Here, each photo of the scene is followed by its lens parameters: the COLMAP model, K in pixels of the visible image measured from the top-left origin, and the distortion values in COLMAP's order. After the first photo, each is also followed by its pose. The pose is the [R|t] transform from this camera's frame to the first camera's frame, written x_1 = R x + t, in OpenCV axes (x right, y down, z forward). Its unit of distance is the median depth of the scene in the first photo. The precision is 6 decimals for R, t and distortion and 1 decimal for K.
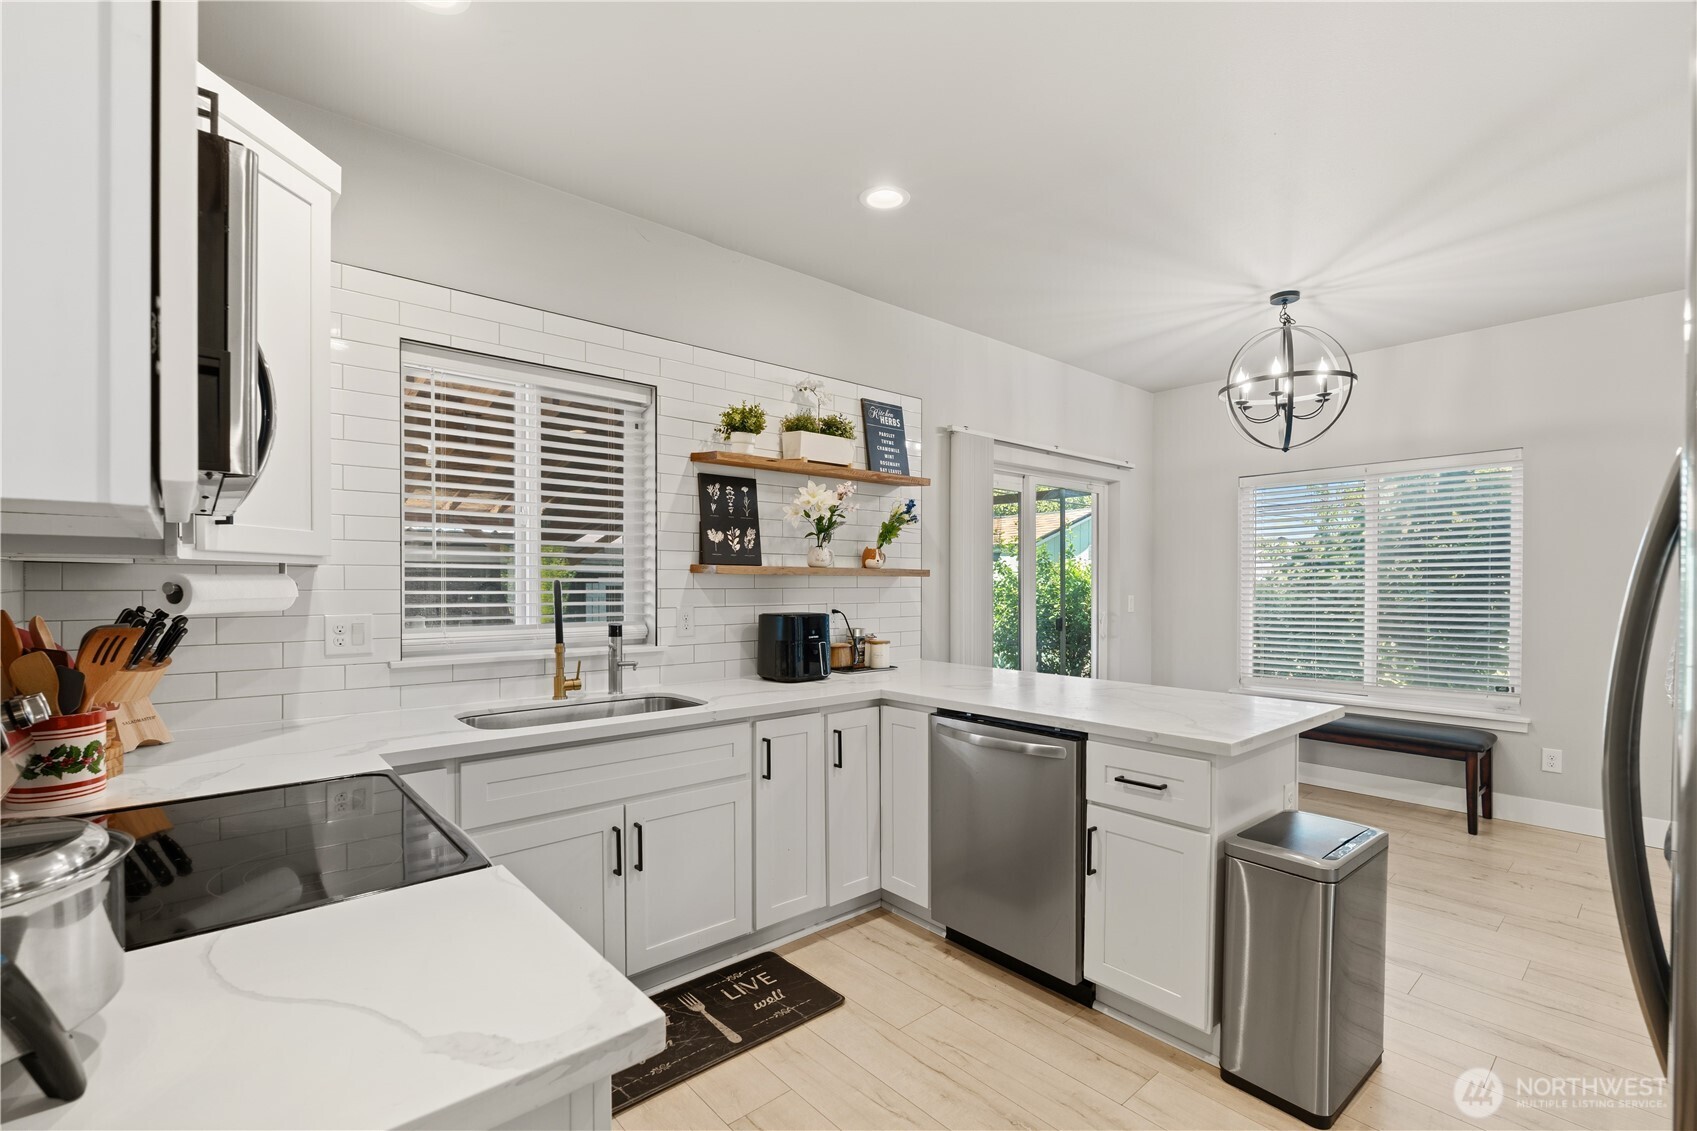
lens RADIAL K [[753.3, 0, 849.6], [0, 753.3, 577.6], [0, 0, 1]] dist [-0.003681, 0.000008]
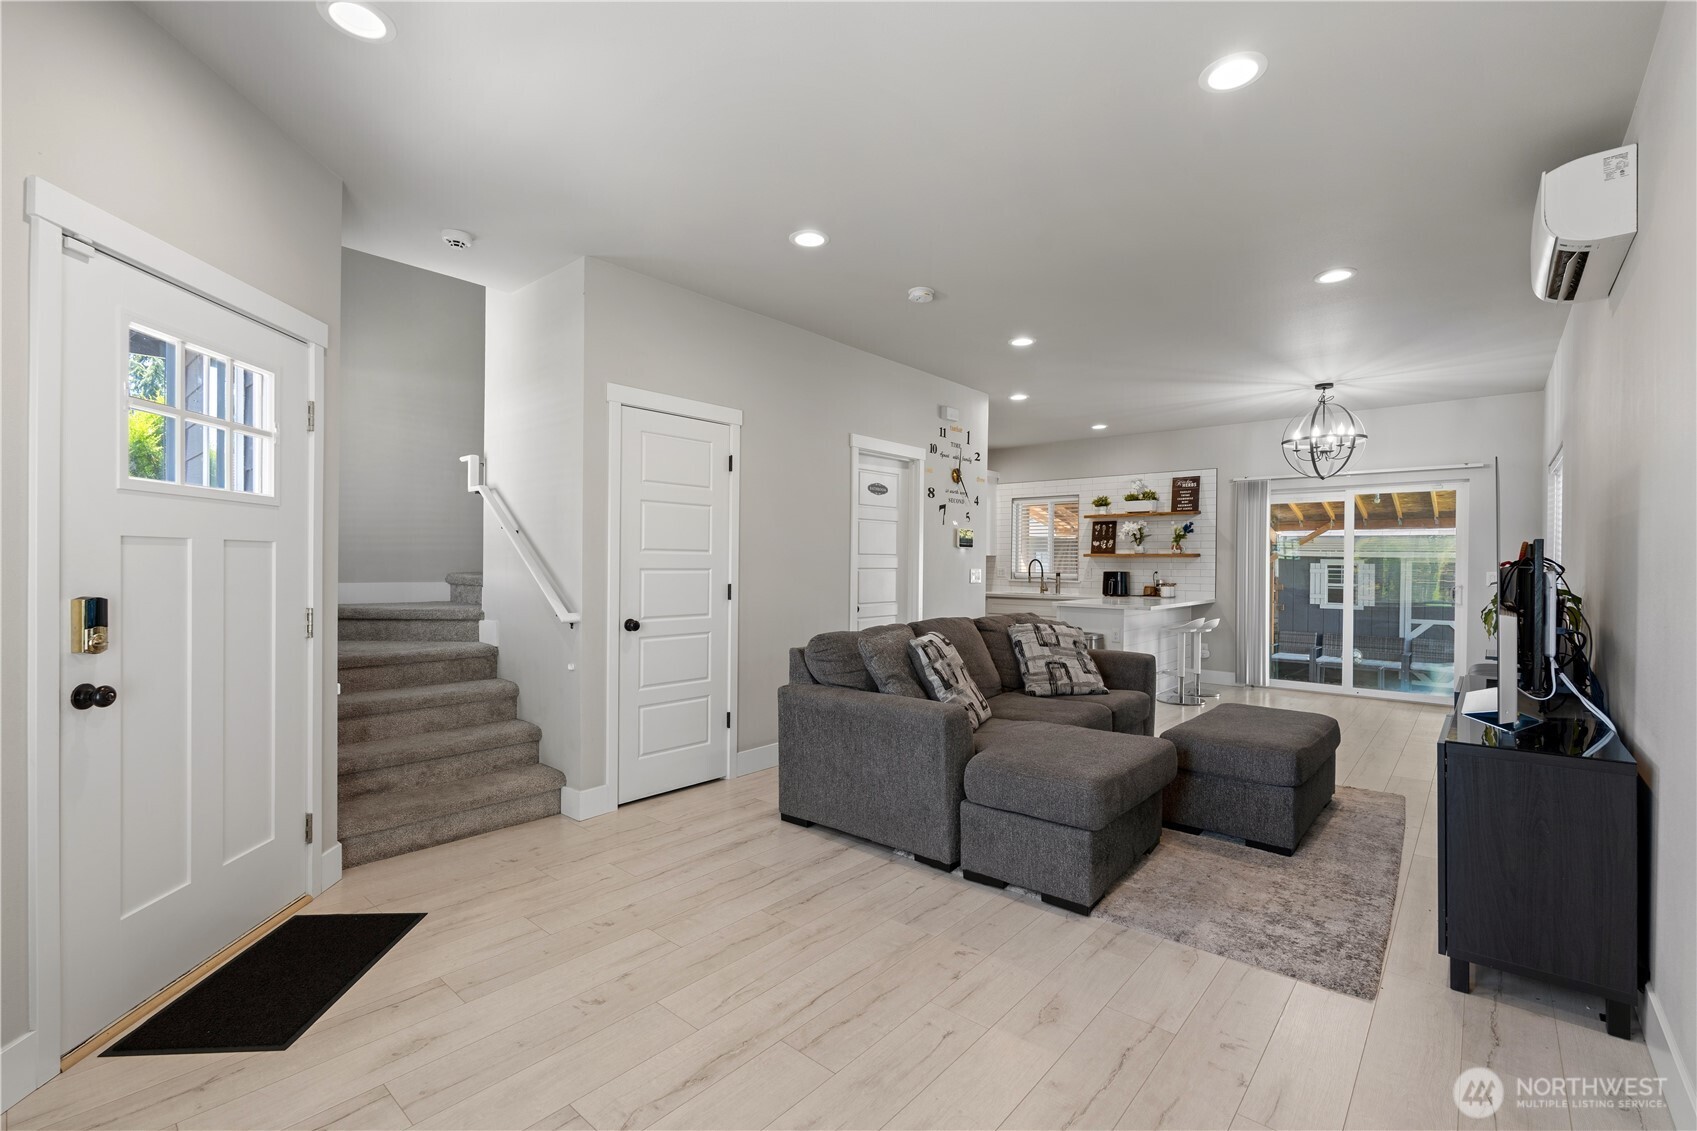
lens RADIAL K [[753.3, 0, 847.7], [0, 753.3, 562.8], [0, 0, 1]] dist [-0.003681, 0.000008]
pose [[0.144109, -0.001492, -0.989561, 2.415049], [-0.001058, 0.999998, -0.001662, 0.022369], [0.989561, 0.001287, 0.144107, -0.326145]]
